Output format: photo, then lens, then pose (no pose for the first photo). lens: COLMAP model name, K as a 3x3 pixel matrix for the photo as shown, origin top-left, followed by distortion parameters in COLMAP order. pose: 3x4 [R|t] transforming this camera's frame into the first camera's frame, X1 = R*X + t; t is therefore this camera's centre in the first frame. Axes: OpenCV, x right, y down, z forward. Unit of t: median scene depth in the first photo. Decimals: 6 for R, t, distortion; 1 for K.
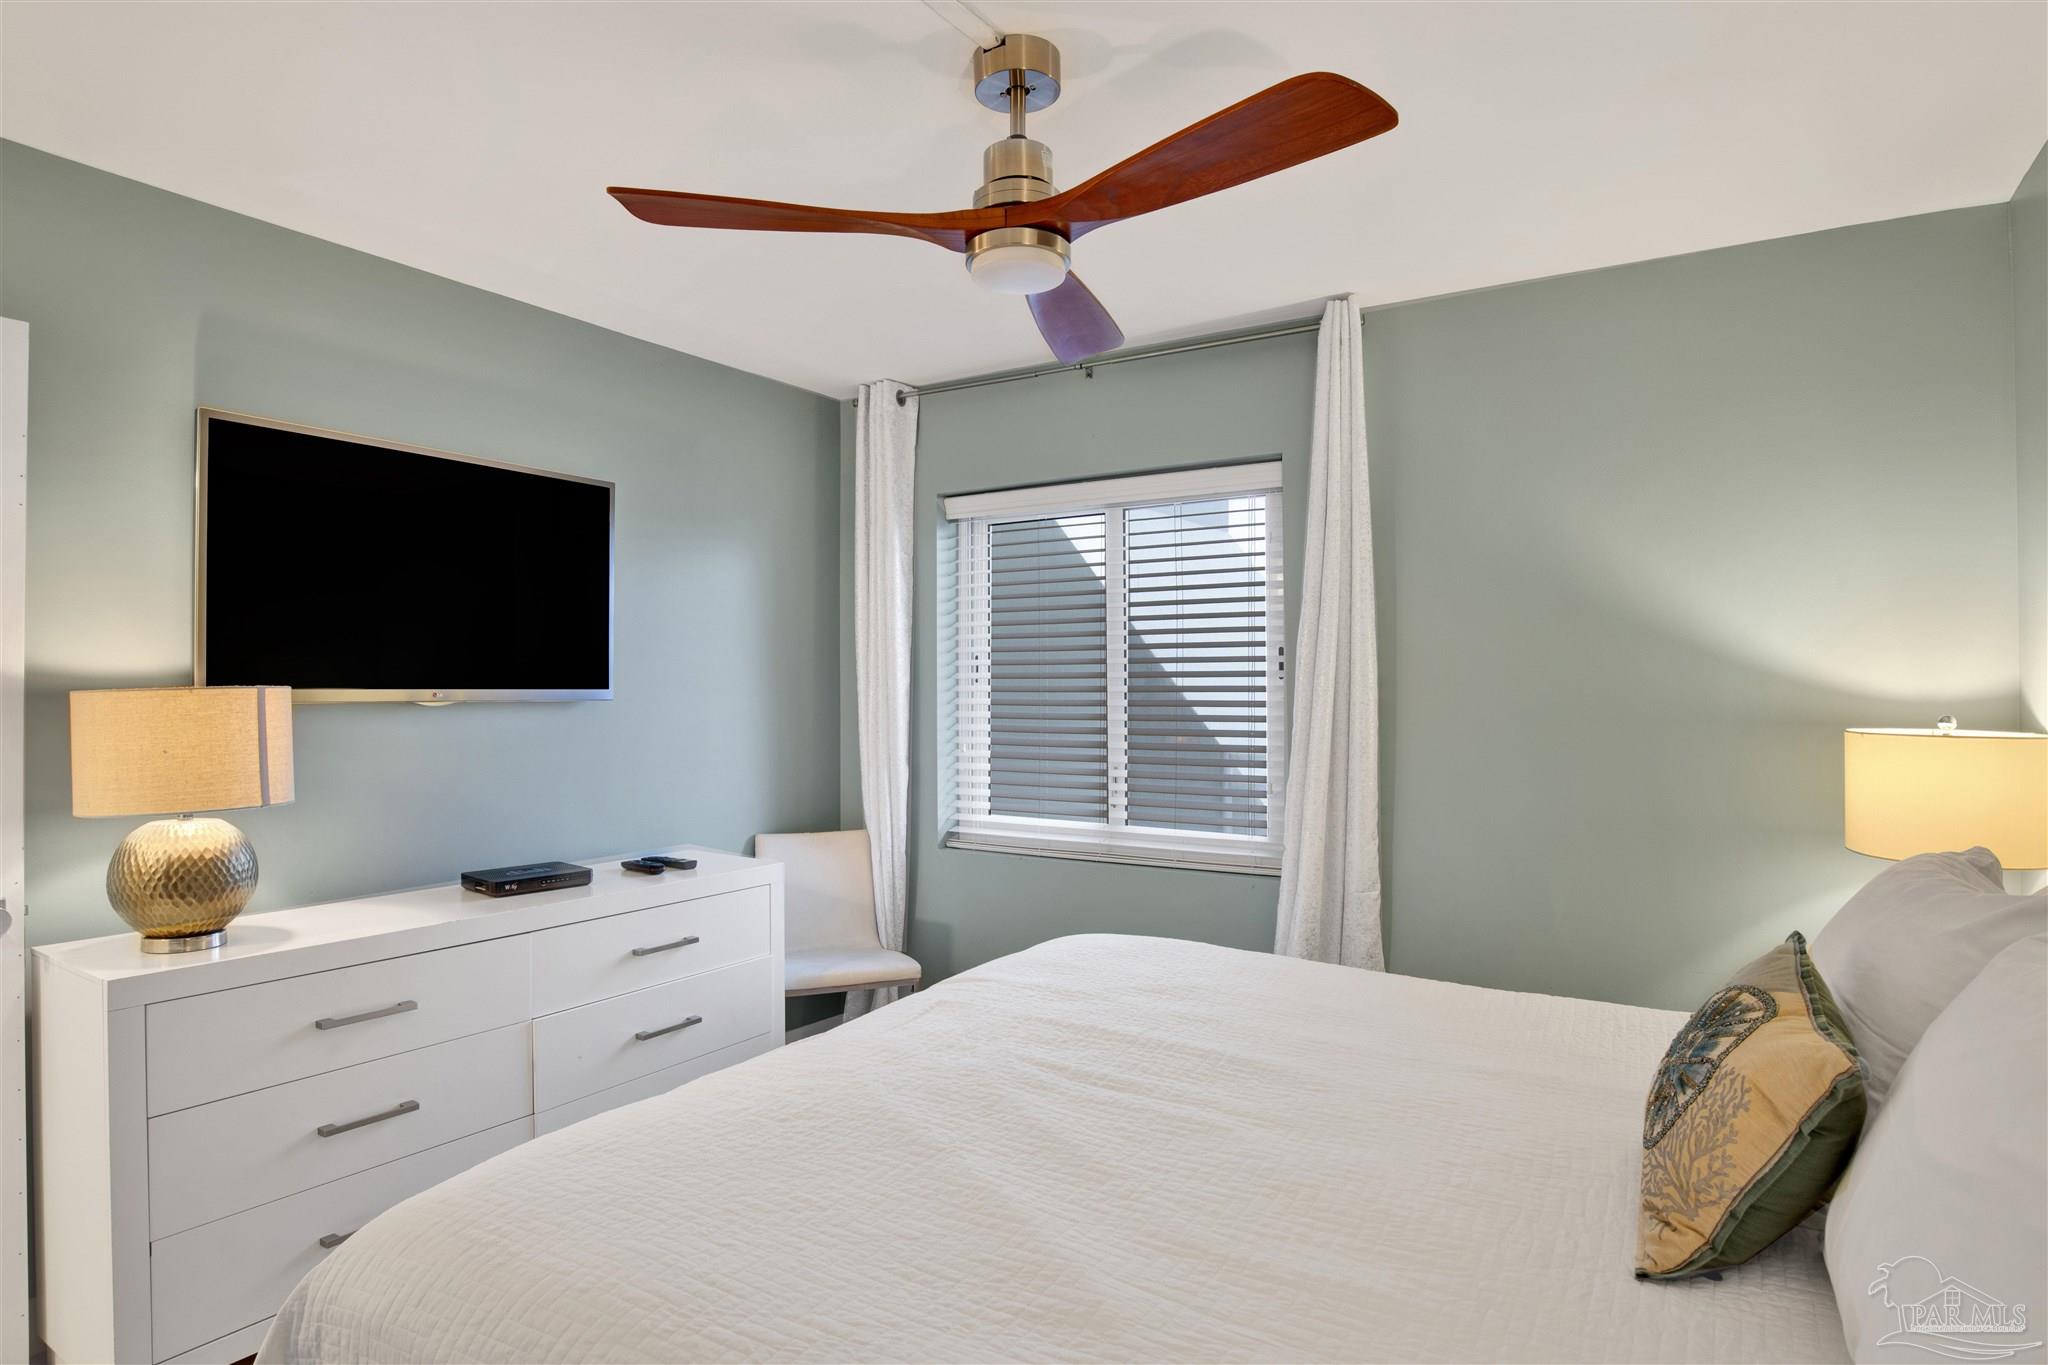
lens RADIAL K [[1103.3, 0, 1024.0], [0, 1103.3, 682.5], [0, 0, 1]] dist [-0.076667, 0.034407]
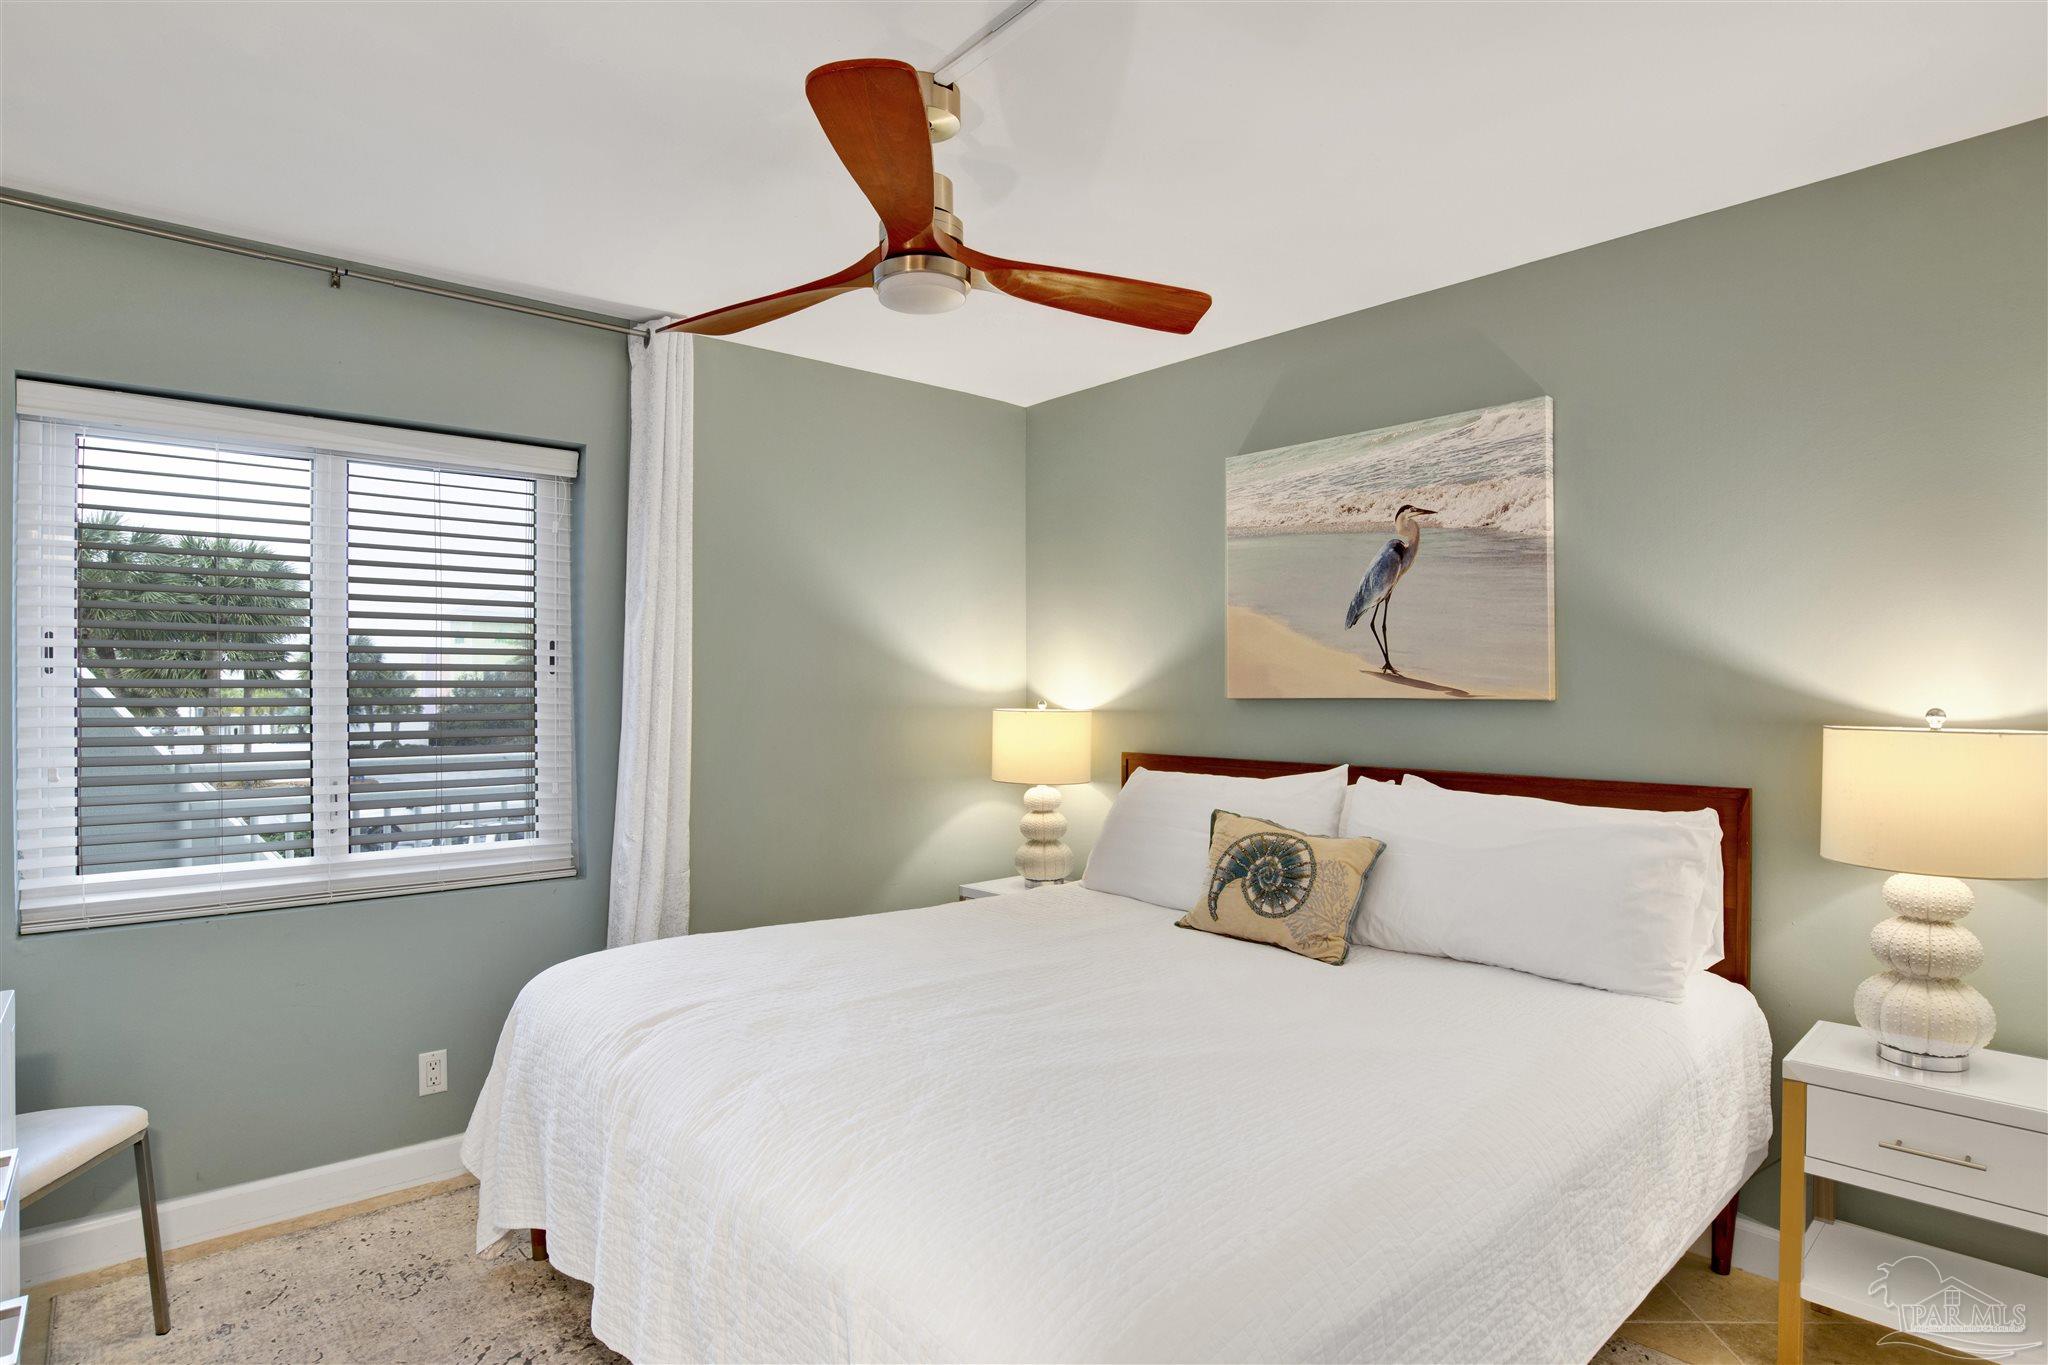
lens RADIAL K [[1086.4, 0, 1024.0], [0, 1086.4, 682.5], [0, 0, 1]] dist [-0.074887, 0.029496]
pose [[0.282288, 0.002775, 0.959326, -0.510049], [-0.008203, 0.999966, -0.000479, 0.001063], [-0.959295, -0.007734, 0.282301, 0.307809]]
